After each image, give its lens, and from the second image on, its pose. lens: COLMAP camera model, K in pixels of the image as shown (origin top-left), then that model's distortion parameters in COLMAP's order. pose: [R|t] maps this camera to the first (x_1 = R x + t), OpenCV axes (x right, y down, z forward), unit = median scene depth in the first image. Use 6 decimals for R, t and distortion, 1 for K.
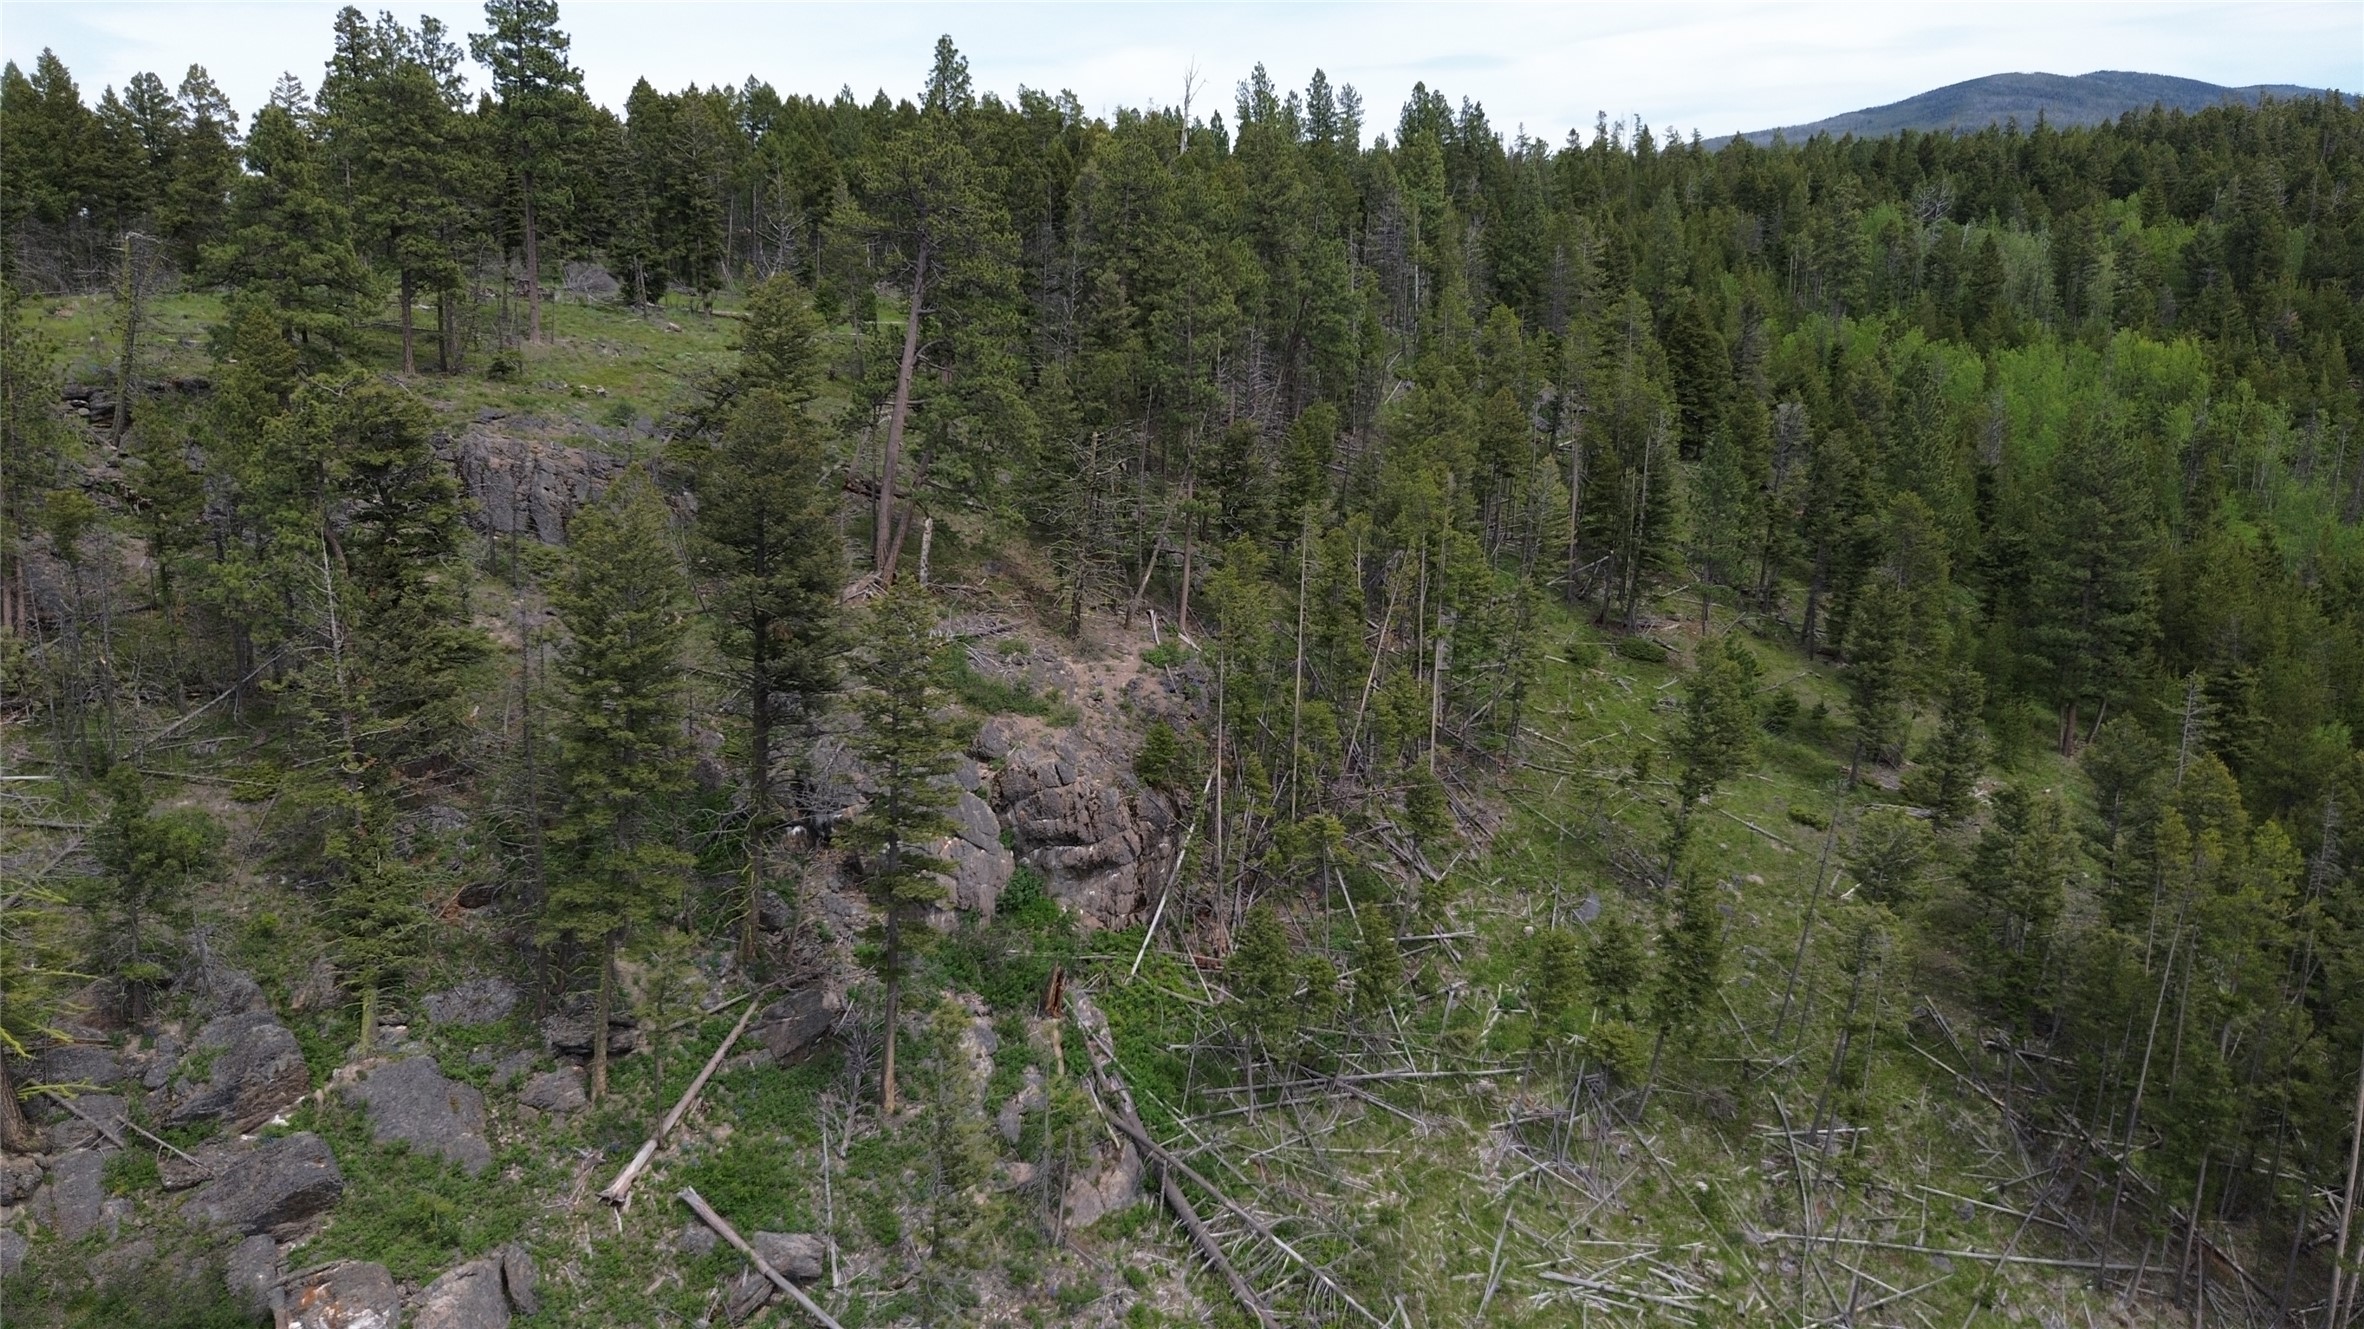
lens RADIAL K [[1685.6, 0, 1188.2], [0, 1685.6, 657.7], [0, 0, 1]] dist [0.066556, -0.058620]
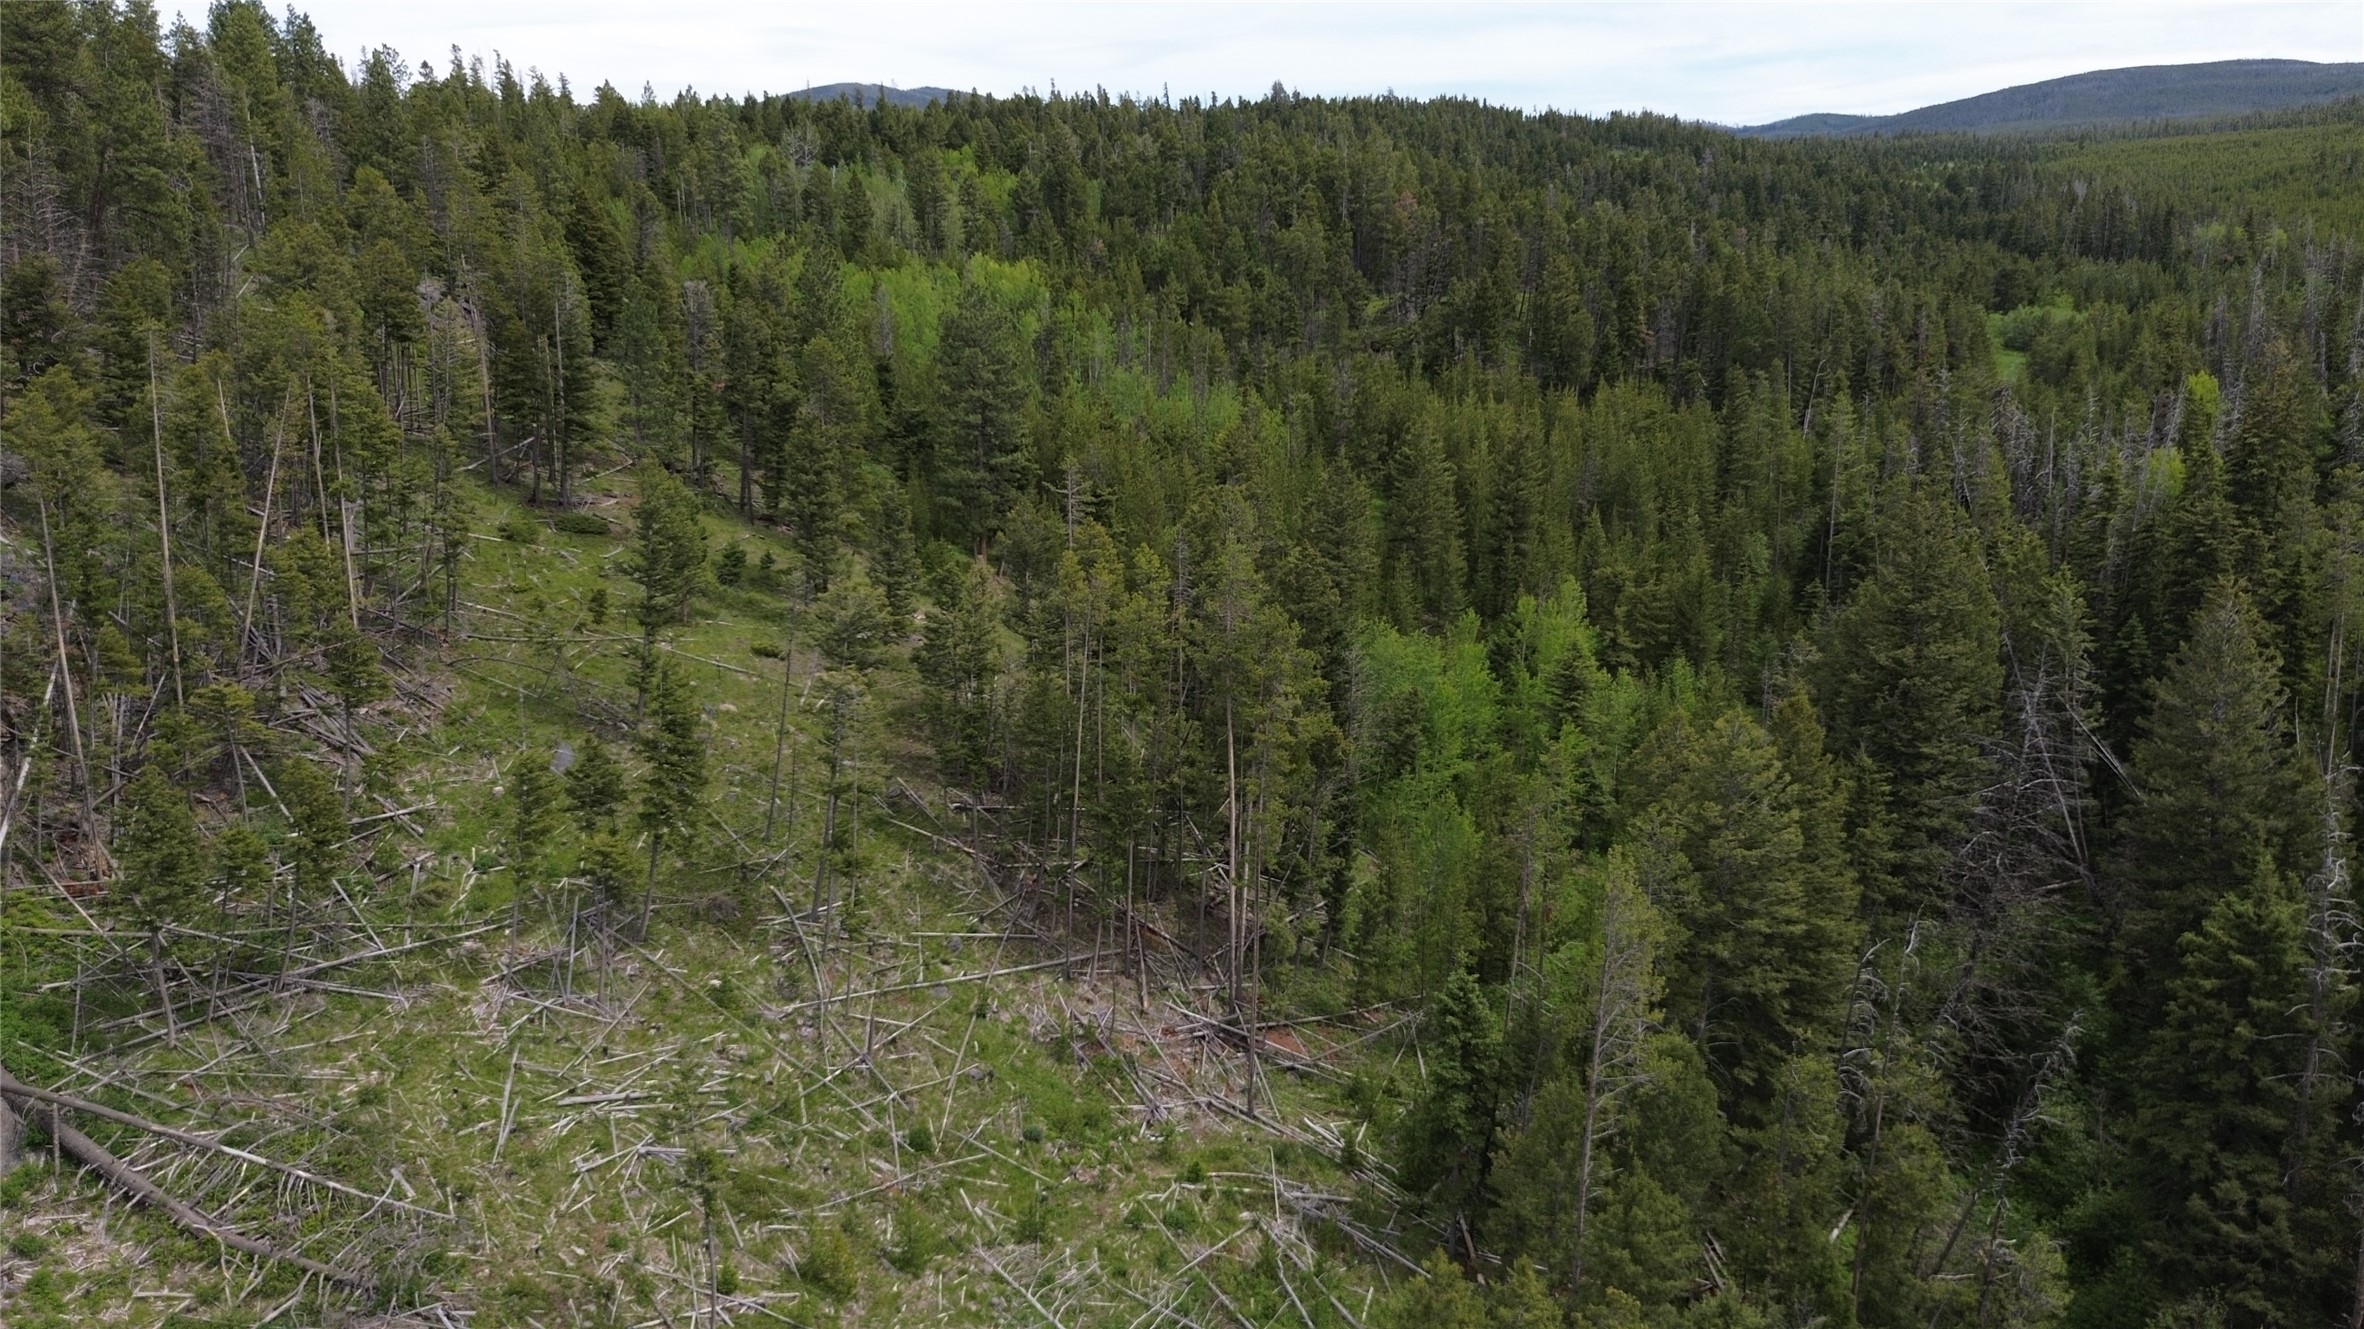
lens RADIAL K [[1685.6, 0, 1188.2], [0, 1685.6, 657.7], [0, 0, 1]] dist [0.066556, -0.058620]
pose [[0.817007, -0.131309, 0.561478, -0.003284], [0.129718, 0.990622, 0.042916, 0.112906], [-0.561847, 0.037771, 0.826378, 0.021968]]
